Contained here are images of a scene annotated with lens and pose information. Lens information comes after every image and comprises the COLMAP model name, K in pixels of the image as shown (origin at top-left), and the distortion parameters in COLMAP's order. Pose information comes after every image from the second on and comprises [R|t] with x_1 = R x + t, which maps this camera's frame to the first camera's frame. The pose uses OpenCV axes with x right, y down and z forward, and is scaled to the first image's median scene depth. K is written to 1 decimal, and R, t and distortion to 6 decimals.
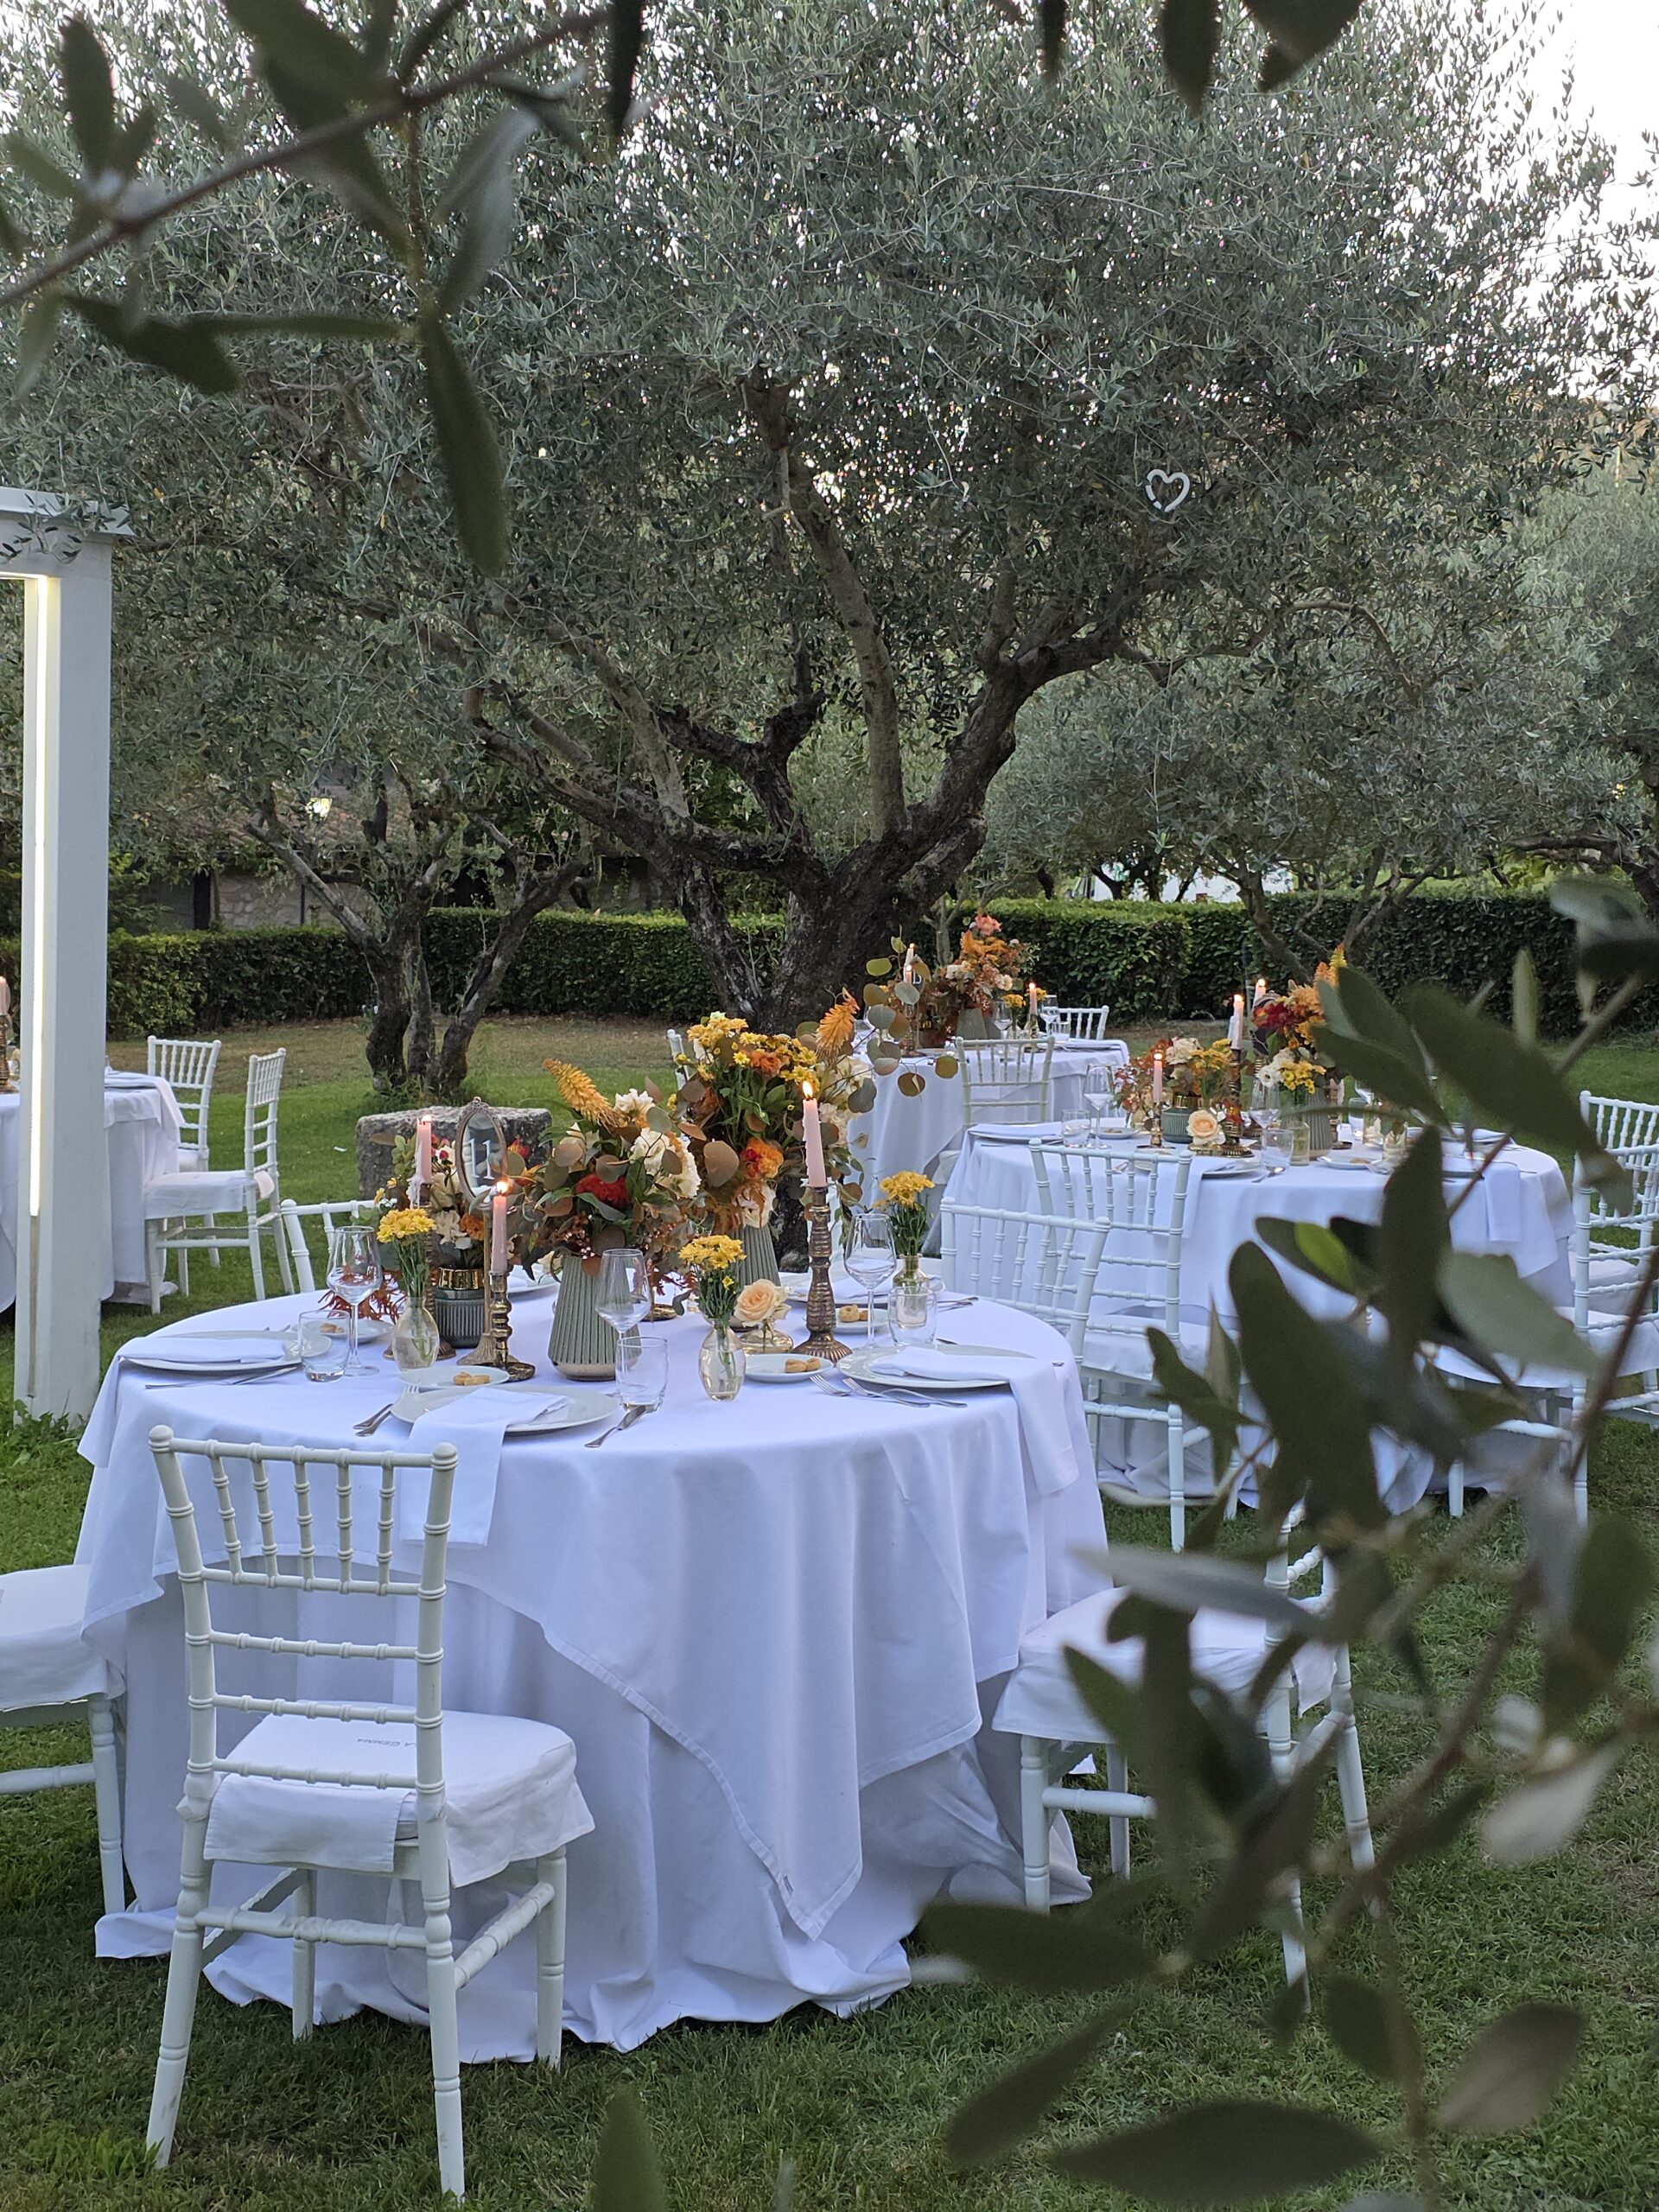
lens RADIAL K [[3029.7, 0, 840.8], [0, 3029.7, 1062.0], [0, 0, 1]] dist [0.091804, -0.423001]
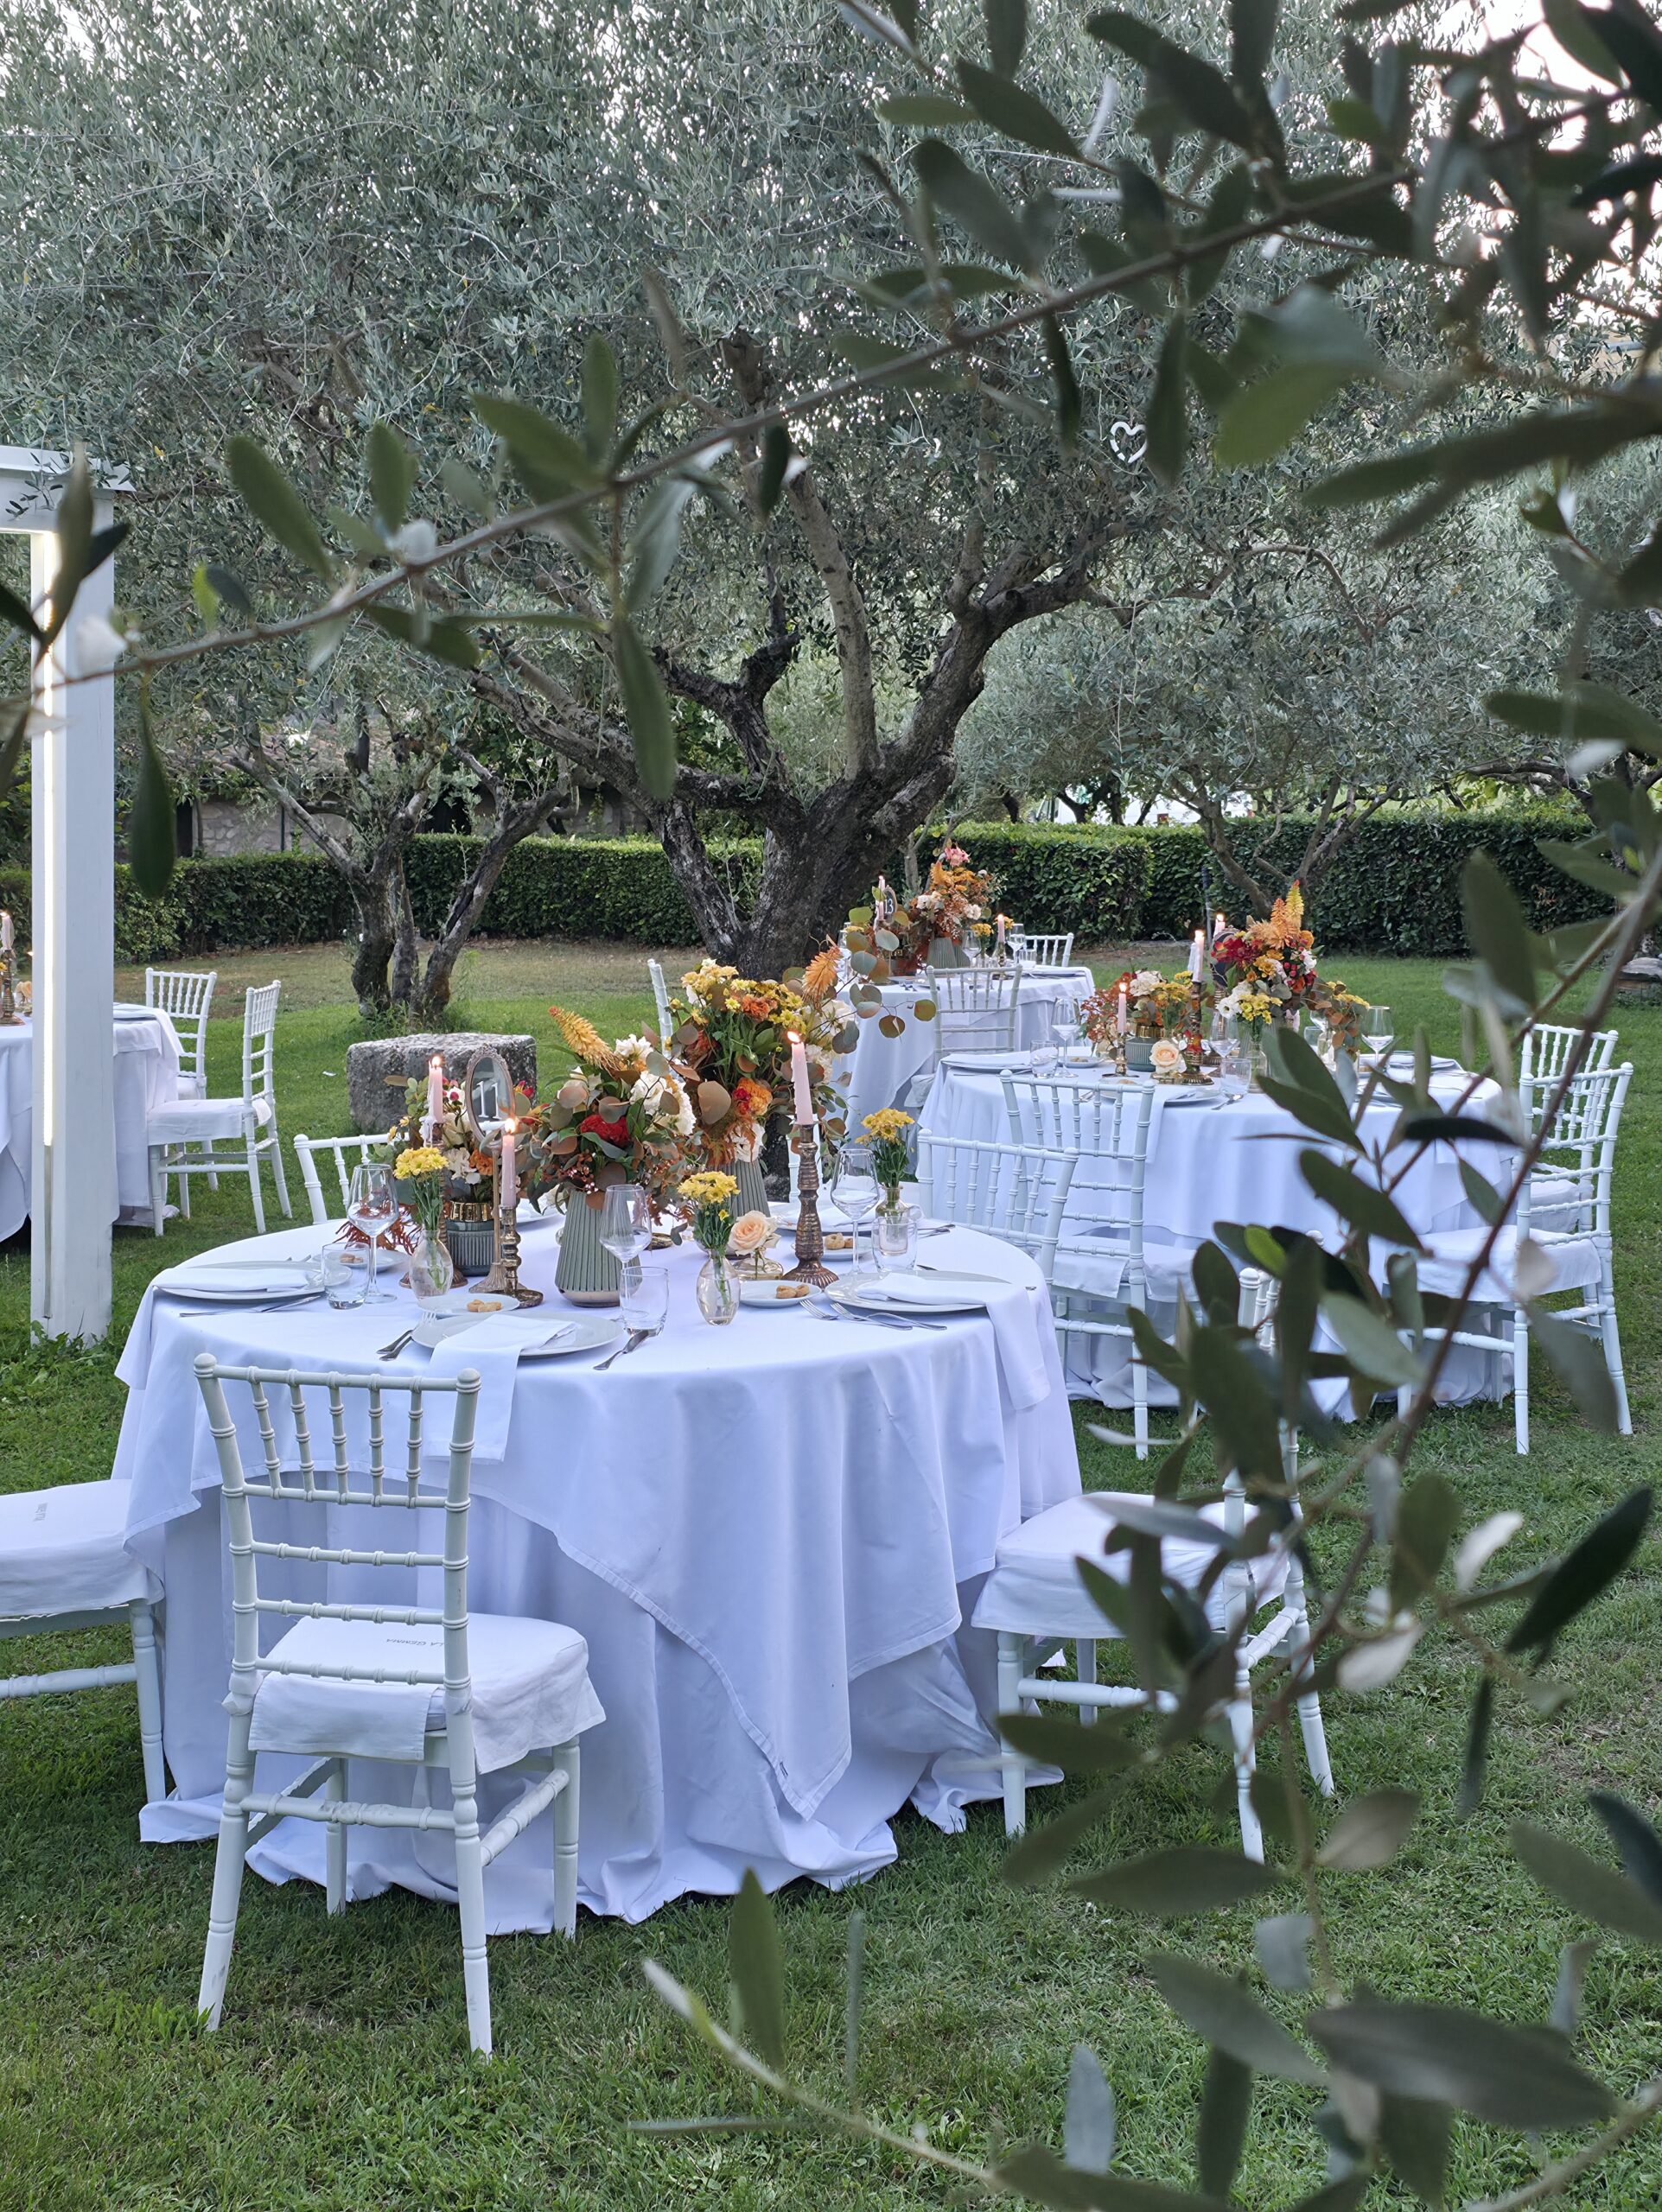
lens RADIAL K [[2947.1, 0, 831.0], [0, 2947.1, 1106.0], [0, 0, 1]] dist [0.115329, -0.652862]
pose [[0.999963, -0.005862, 0.006275, -0.002945], [0.005597, 0.999121, 0.041541, -0.004861], [-0.006513, -0.041505, 0.999117, -0.022036]]
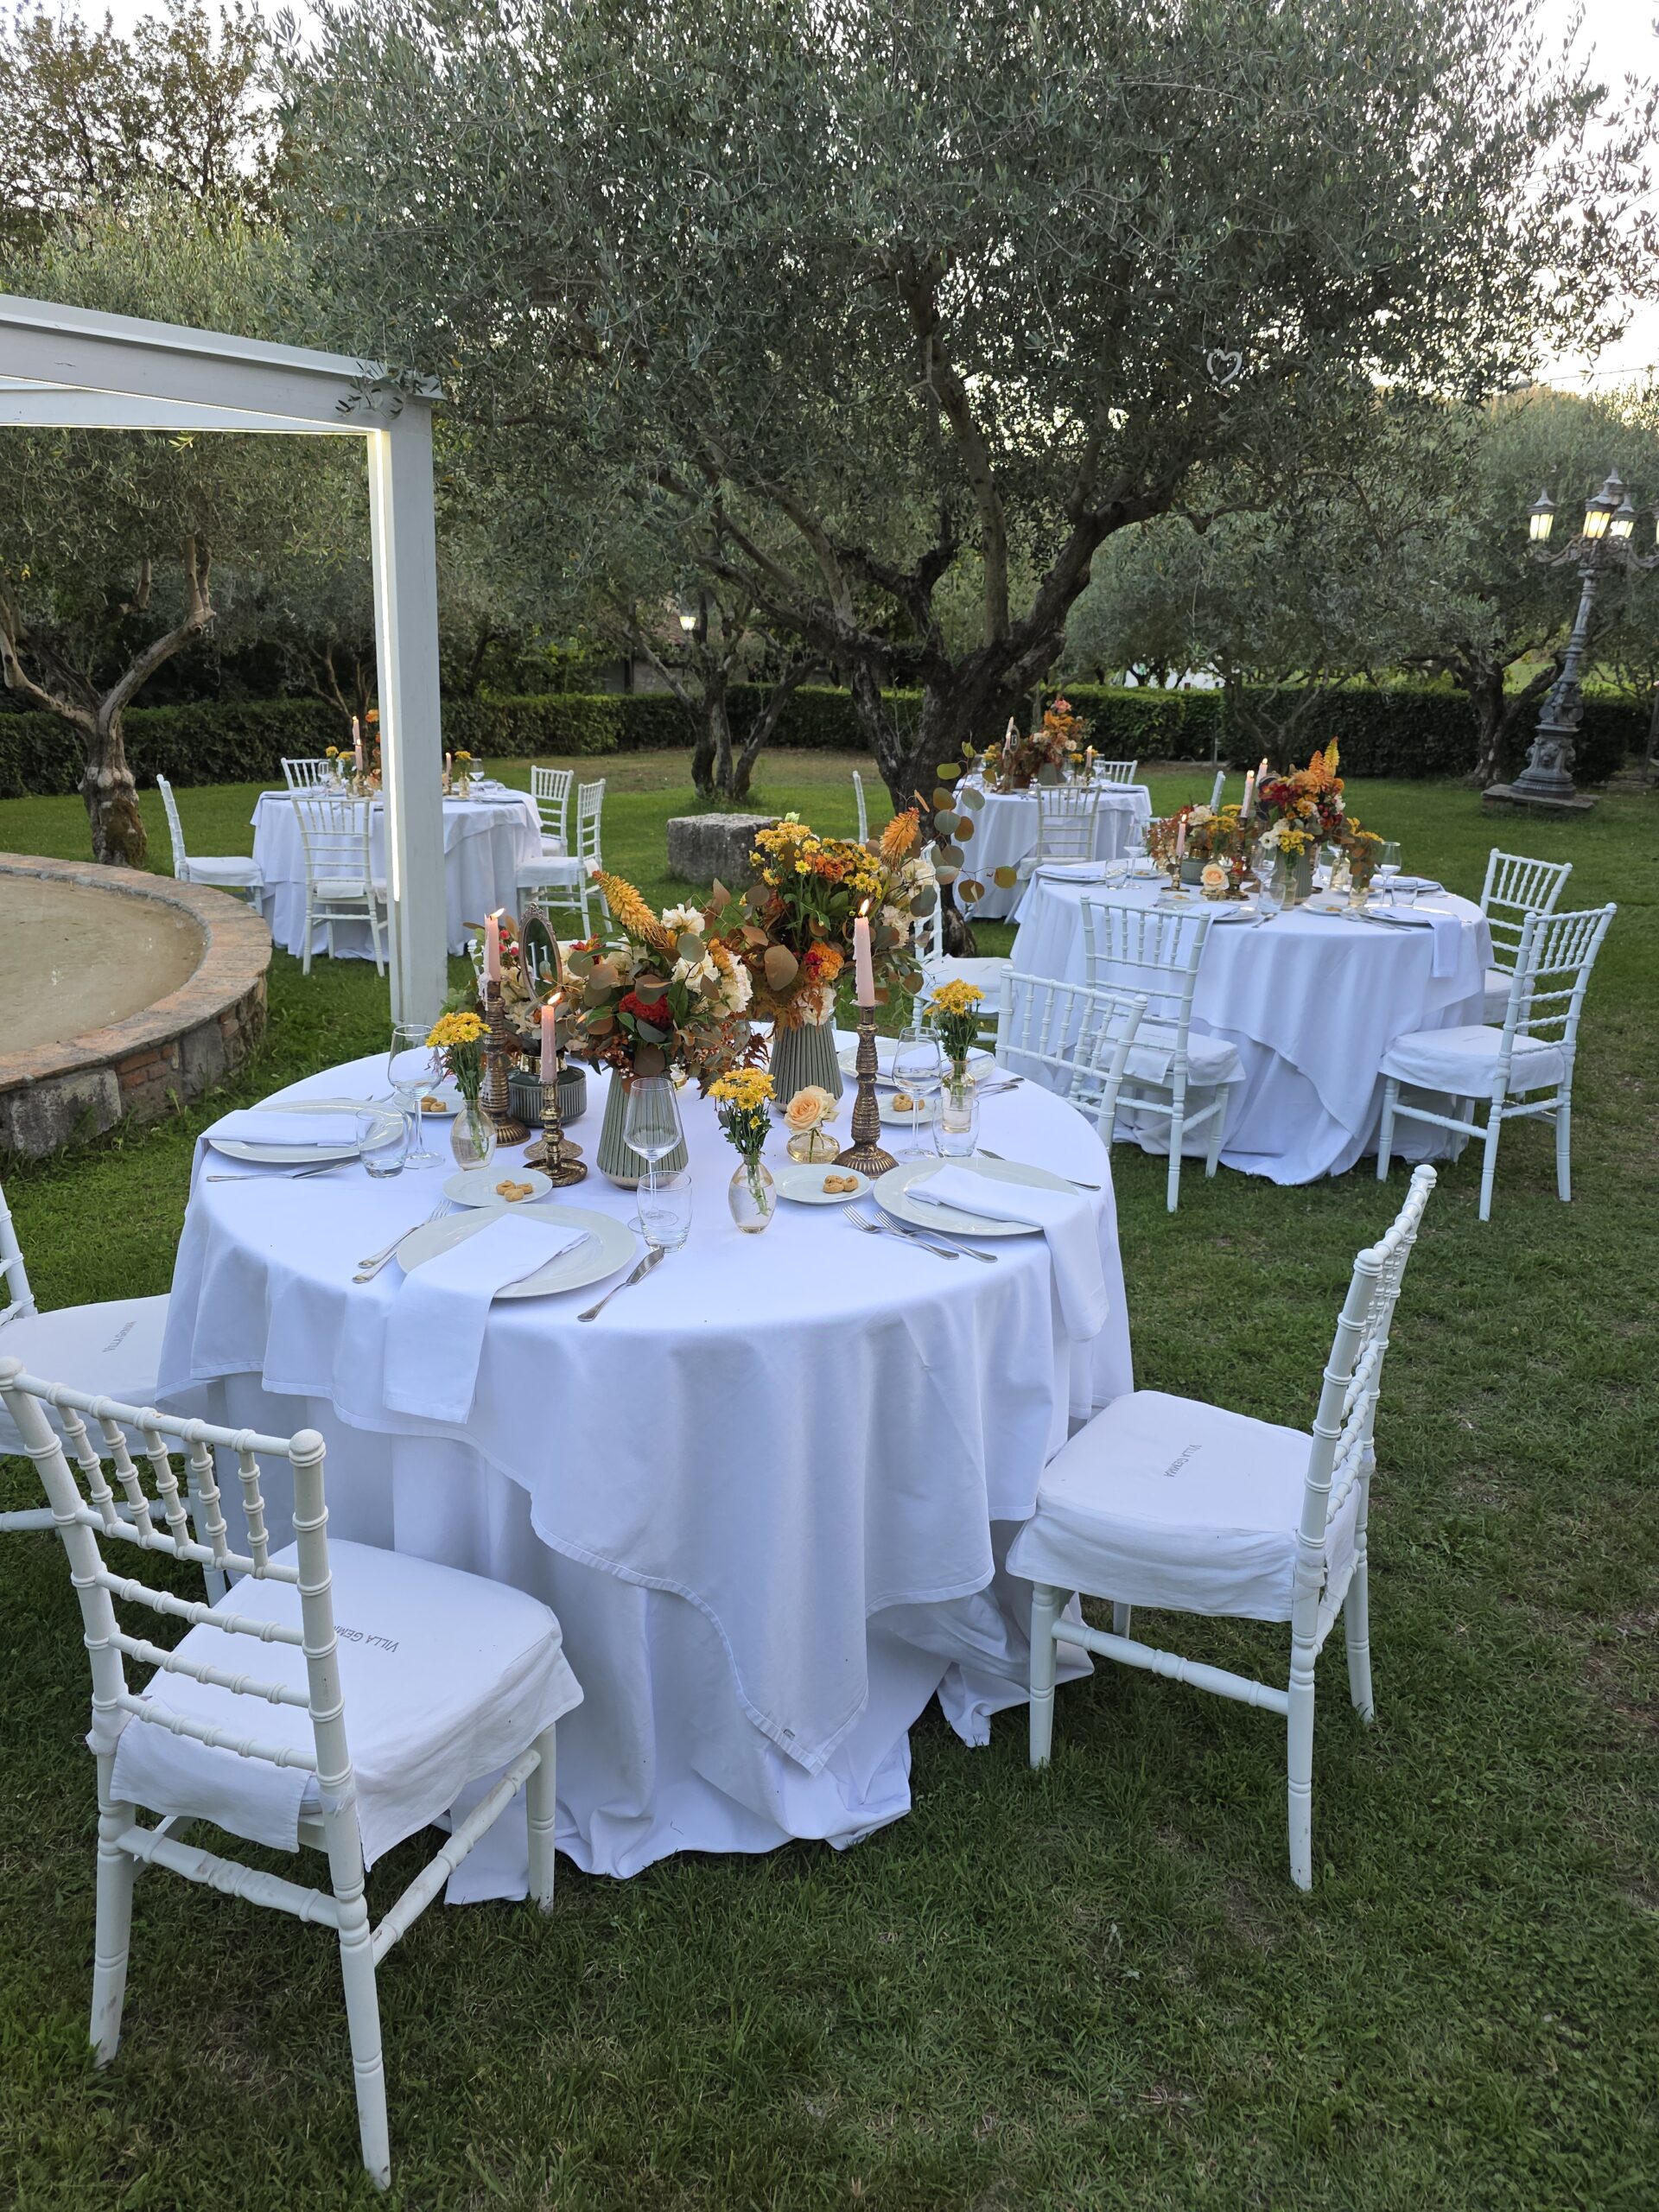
lens RADIAL K [[1660.5, 0, 794.7], [0, 1660.5, 1174.6], [0, 0, 1]] dist [0.058841, -0.092331]
pose [[0.994155, 0.050732, -0.095295, 0.014026], [-0.027256, 0.972060, 0.233146, -0.018590], [0.104460, -0.229186, 0.967761, 0.259421]]
